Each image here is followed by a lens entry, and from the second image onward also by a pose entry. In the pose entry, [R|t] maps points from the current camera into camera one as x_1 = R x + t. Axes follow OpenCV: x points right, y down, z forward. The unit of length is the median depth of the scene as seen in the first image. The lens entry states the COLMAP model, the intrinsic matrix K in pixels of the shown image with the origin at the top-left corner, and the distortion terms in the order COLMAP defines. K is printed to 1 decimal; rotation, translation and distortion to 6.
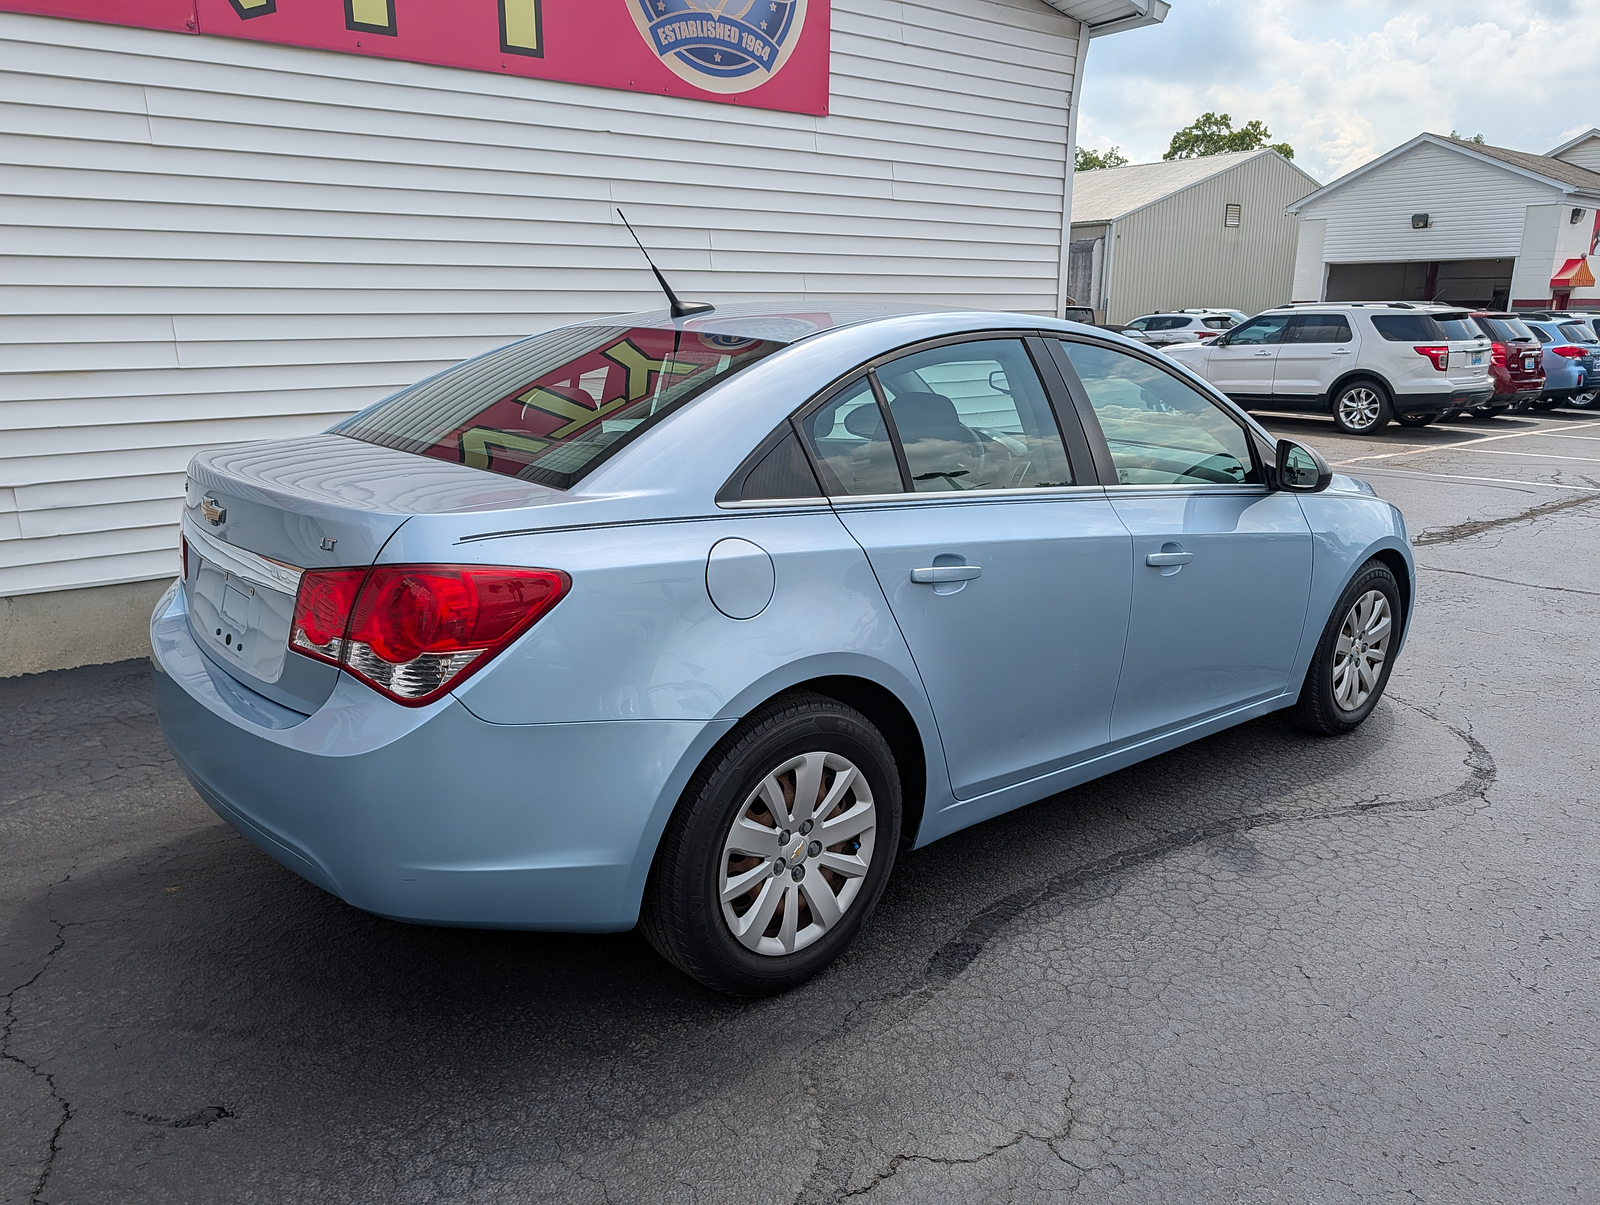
lens RADIAL K [[1194.1, 0, 801.6], [0, 1194.1, 611.9], [0, 0, 1]] dist [0.026595, -0.017136]
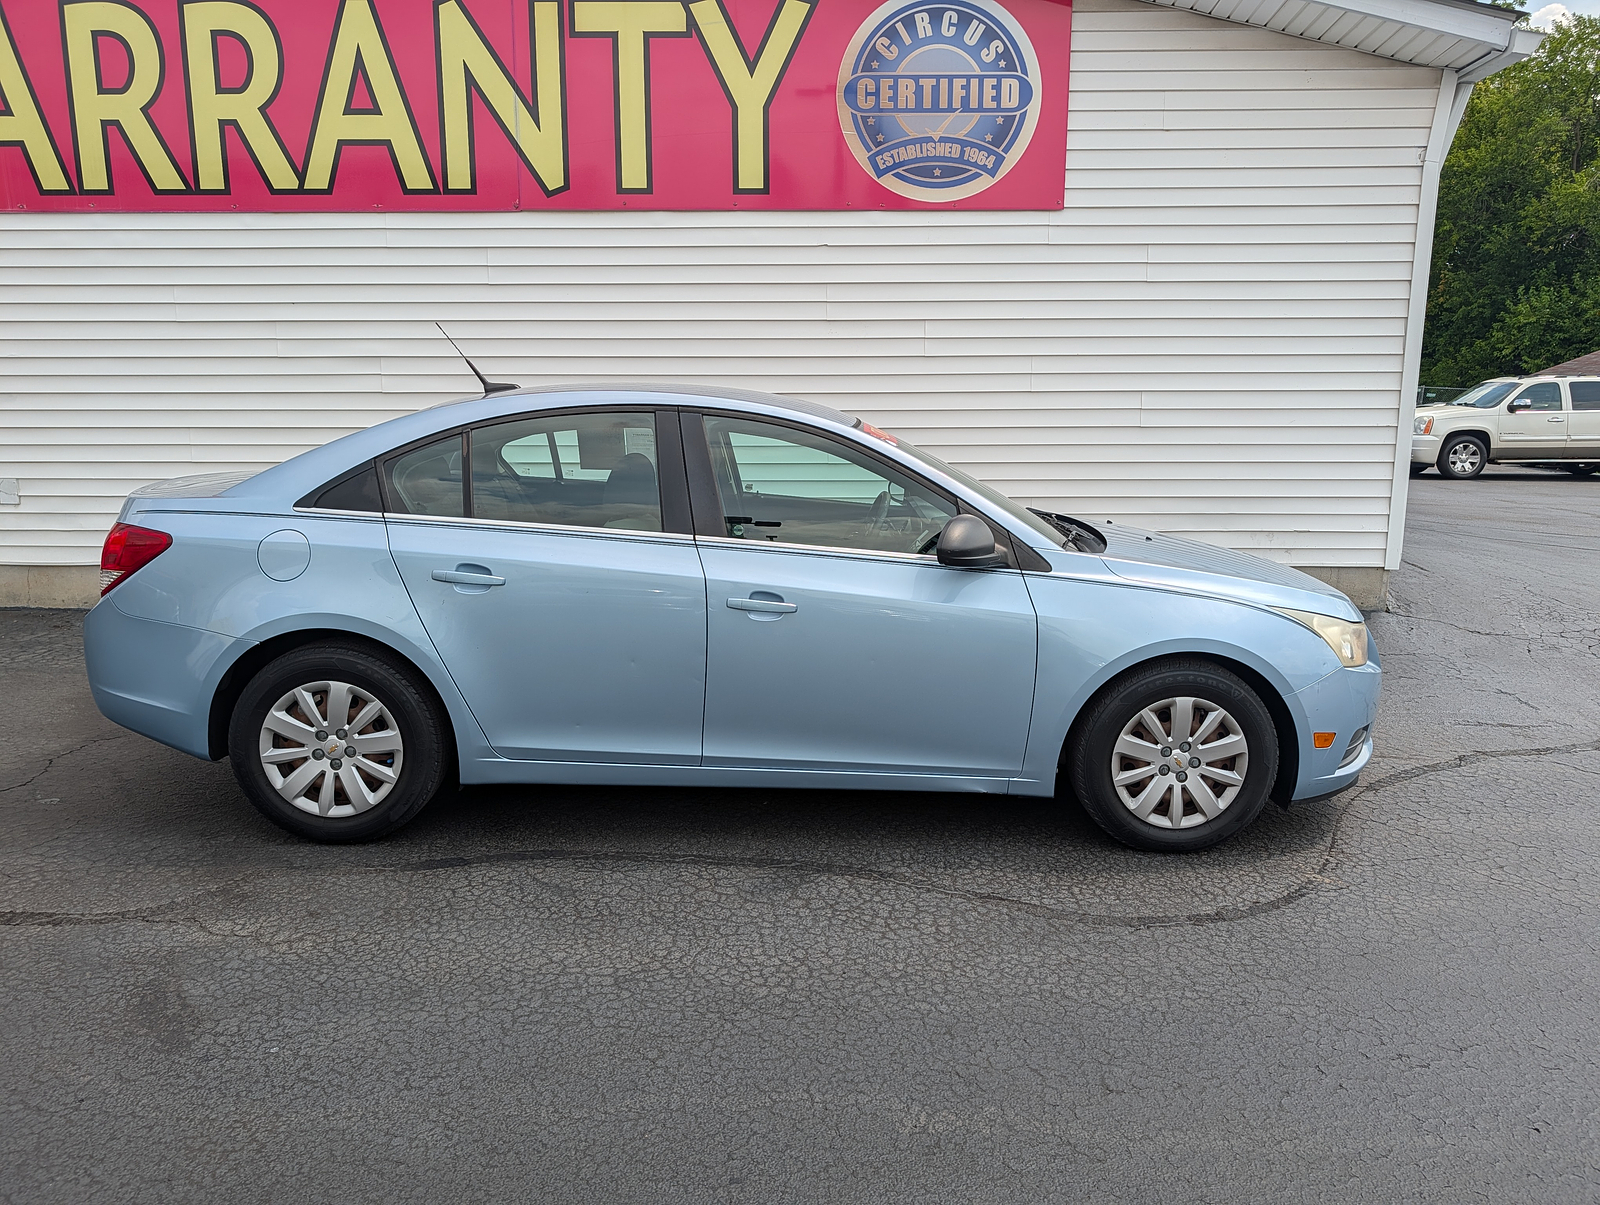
lens RADIAL K [[1194.1, 0, 816.6], [0, 1194.1, 601.9], [0, 0, 1]] dist [0.026595, -0.017136]
pose [[0.765262, 0.112166, -0.633871, 0.630331], [-0.158417, 0.987233, -0.016559, -0.022019], [0.623922, 0.113088, 0.773261, 0.096209]]
